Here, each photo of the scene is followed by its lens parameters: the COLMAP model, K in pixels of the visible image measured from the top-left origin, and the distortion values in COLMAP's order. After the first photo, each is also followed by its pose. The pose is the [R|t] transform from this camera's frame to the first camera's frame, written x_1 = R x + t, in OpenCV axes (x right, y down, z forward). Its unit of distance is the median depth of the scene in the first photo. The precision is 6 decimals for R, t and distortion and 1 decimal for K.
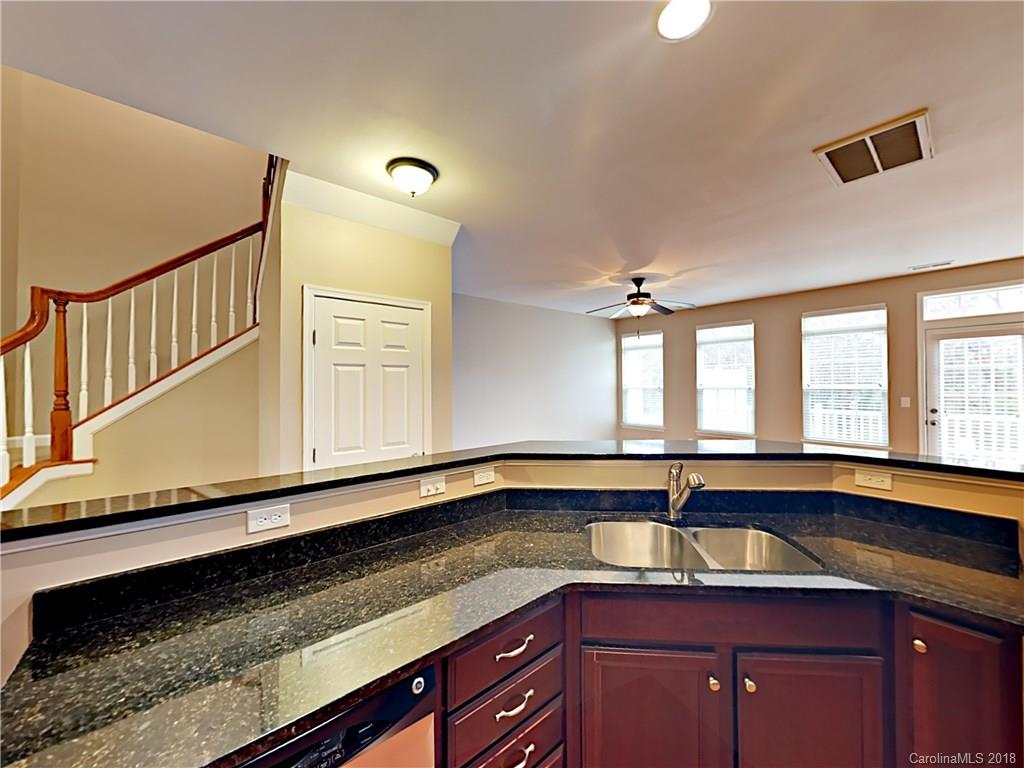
lens RADIAL K [[387.4, 0, 518.0], [0, 387.4, 384.0], [0, 0, 1]] dist [0.010403, -0.000223]
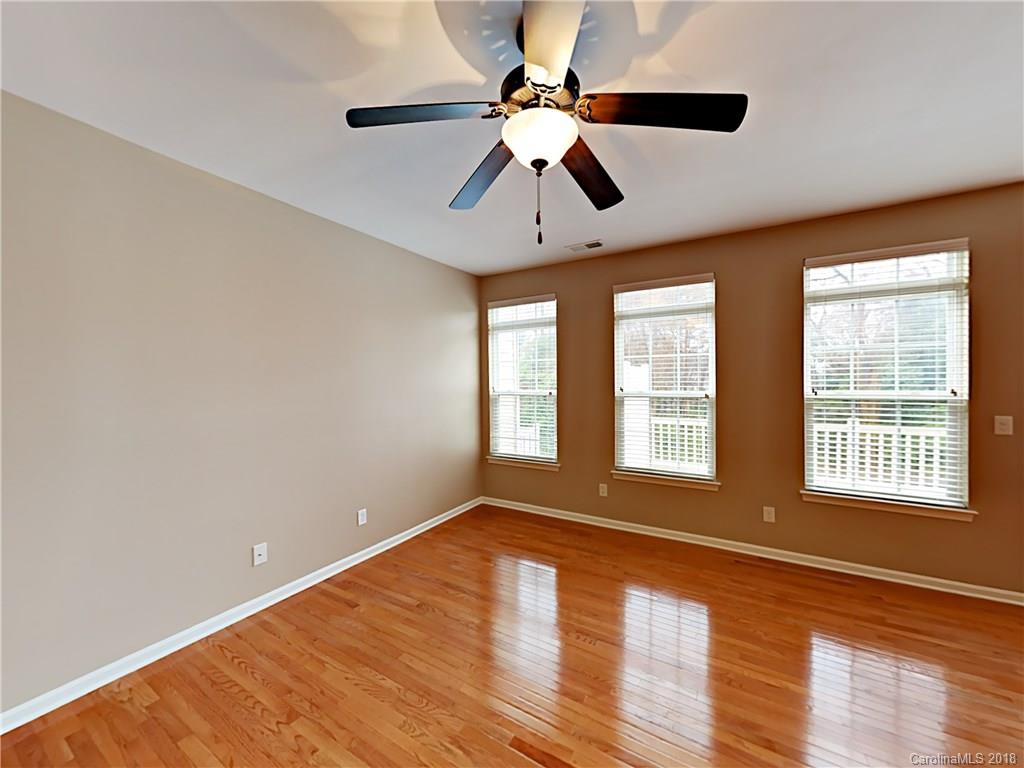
lens RADIAL K [[384.3, 0, 516.1], [0, 384.3, 384.0], [0, 0, 1]] dist [0.000798, -0.000287]
pose [[0.945992, 0.005215, 0.324149, 0.141474], [-0.004167, 0.999984, -0.003926, -0.002901], [-0.324164, 0.002363, 0.945998, 0.515031]]
